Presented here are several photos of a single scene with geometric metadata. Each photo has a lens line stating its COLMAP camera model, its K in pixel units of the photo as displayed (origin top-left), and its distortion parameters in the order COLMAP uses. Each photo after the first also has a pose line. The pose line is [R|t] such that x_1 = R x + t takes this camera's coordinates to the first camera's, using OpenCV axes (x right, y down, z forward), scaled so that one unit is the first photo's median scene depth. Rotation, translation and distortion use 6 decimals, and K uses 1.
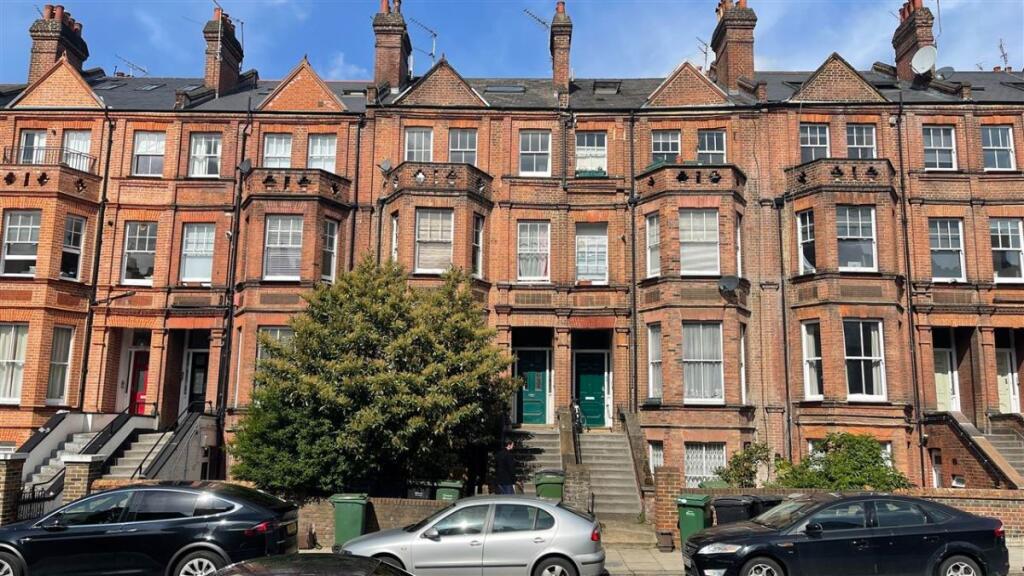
lens RADIAL K [[765.4, 0, 510.8], [0, 765.4, 290.9], [0, 0, 1]] dist [0.043853, -0.048181]
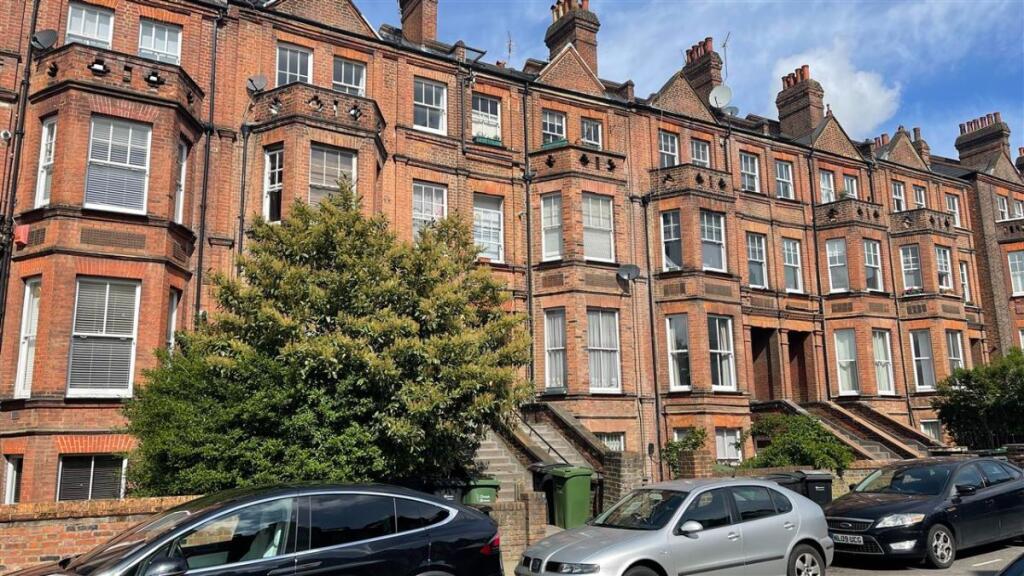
lens RADIAL K [[765.4, 0, 516.4], [0, 765.4, 287.3], [0, 0, 1]] dist [0.043853, -0.048181]
pose [[0.850609, 0.075503, 0.520350, -0.333826], [-0.060365, 0.997116, -0.046005, 0.060542], [-0.522322, 0.007721, 0.852713, 0.215907]]
